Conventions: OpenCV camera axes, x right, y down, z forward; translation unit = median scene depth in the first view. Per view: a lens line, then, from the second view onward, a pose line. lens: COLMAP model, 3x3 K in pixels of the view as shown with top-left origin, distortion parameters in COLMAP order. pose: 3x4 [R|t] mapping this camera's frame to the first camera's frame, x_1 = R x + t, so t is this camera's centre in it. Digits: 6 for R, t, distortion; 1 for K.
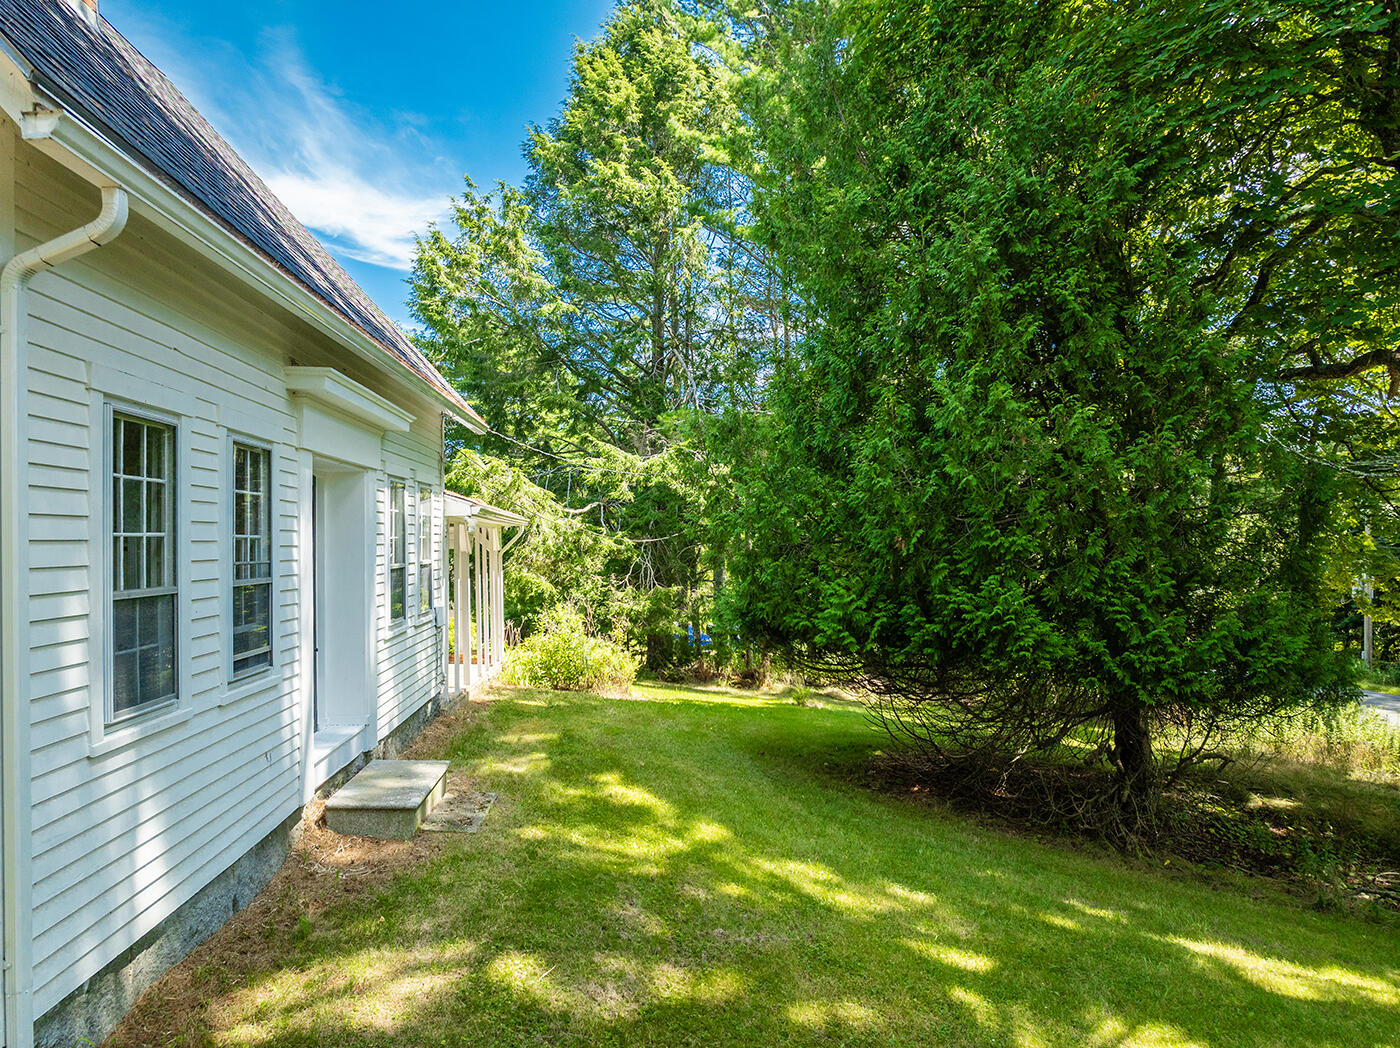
lens RADIAL K [[989.8, 0, 700.0], [0, 989.8, 524.0], [0, 0, 1]] dist [-0.036005, 0.032702]
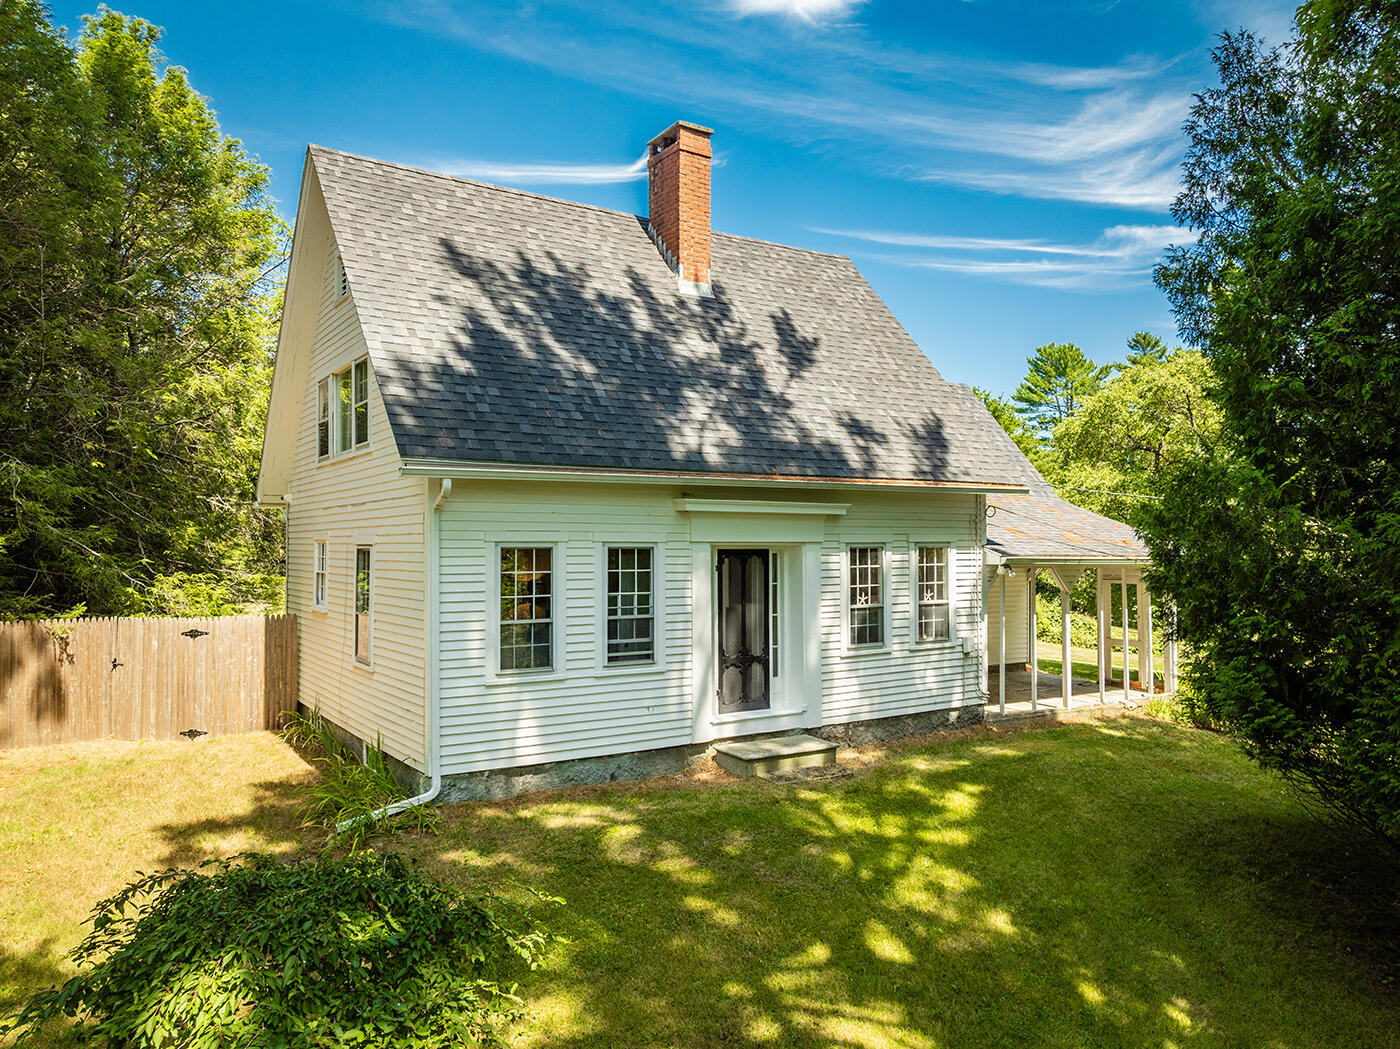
lens RADIAL K [[989.8, 0, 700.0], [0, 989.8, 524.5], [0, 0, 1]] dist [-0.036005, 0.032702]
pose [[0.491450, -0.009143, -0.870858, 1.279521], [0.010366, 0.999935, -0.004649, -0.111398], [0.870844, -0.006743, 0.491513, 0.149061]]
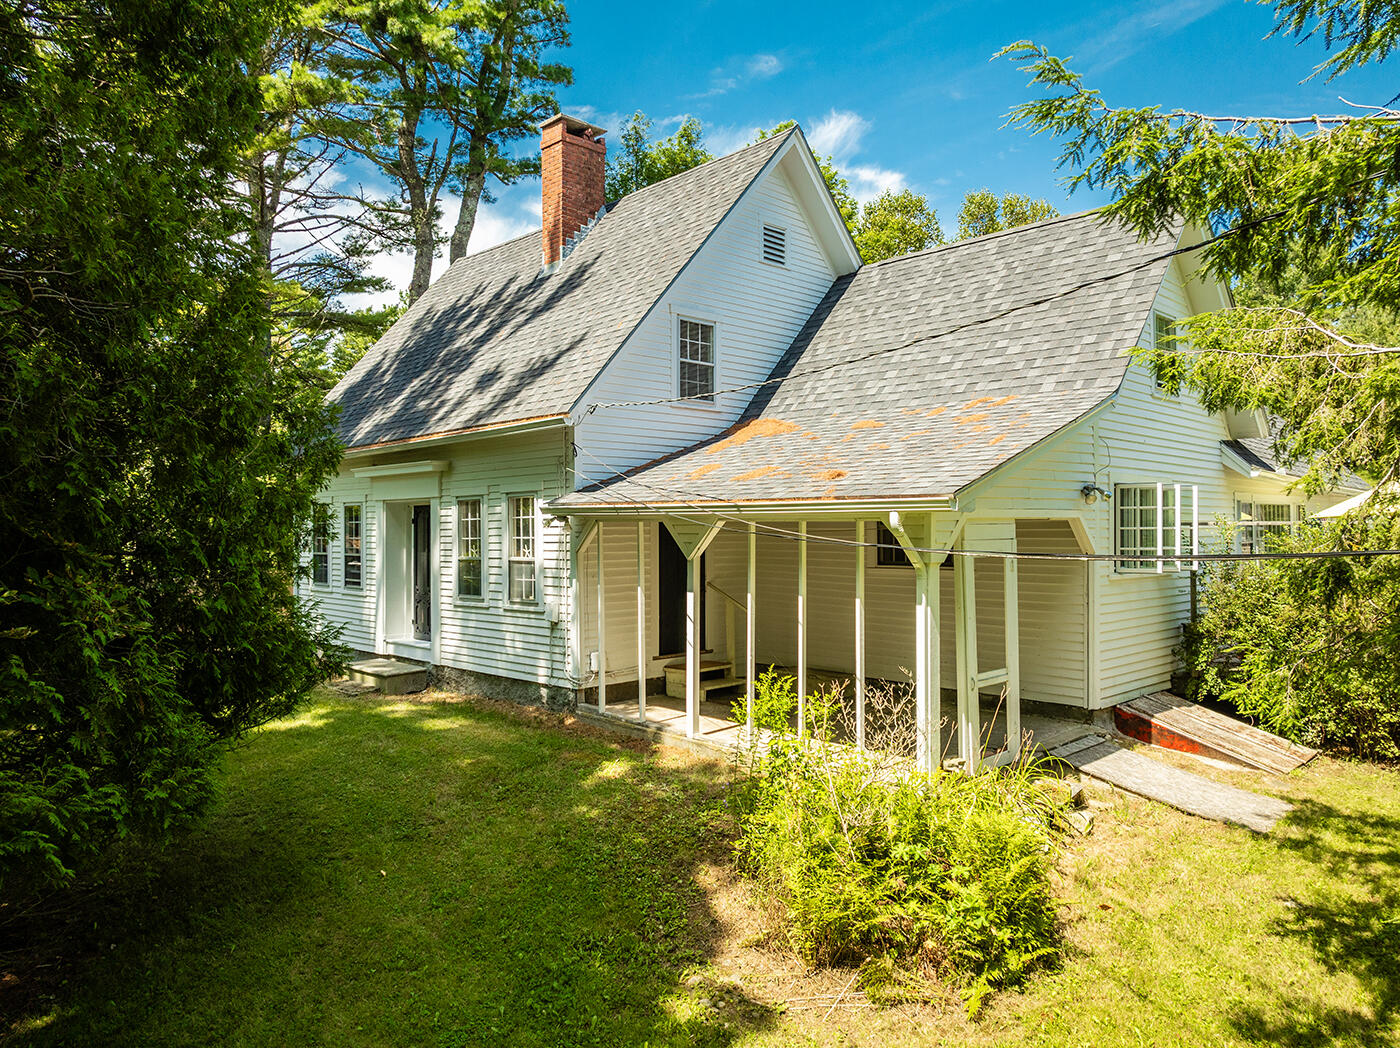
lens RADIAL K [[990.2, 0, 700.0], [0, 990.2, 524.0], [0, 0, 1]] dist [-0.043980, 0.037042]
pose [[-0.767562, 0.012739, -0.640848, 0.555440], [0.026375, 0.999583, -0.011719, 0.029092], [0.640432, -0.025897, -0.767578, 3.662612]]
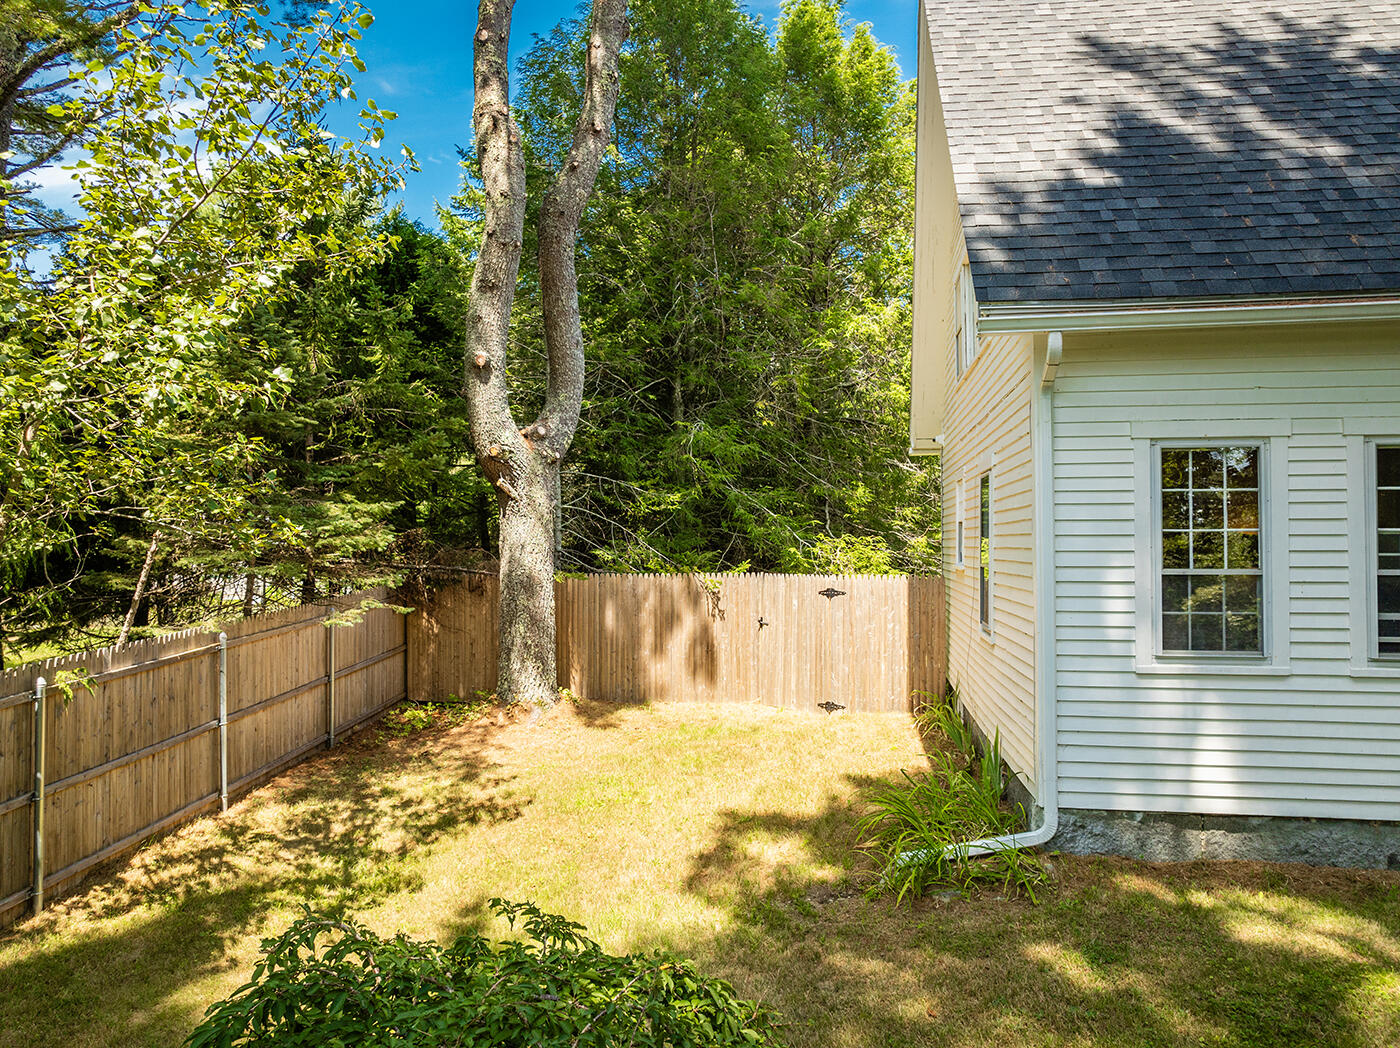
lens RADIAL K [[990.2, 0, 700.0], [0, 990.2, 524.0], [0, 0, 1]] dist [-0.043980, 0.037042]
pose [[-0.223894, -0.007633, -0.974584, 0.720102], [0.020031, 0.999722, -0.012432, 0.002776], [0.974408, -0.022305, -0.223679, 0.454177]]
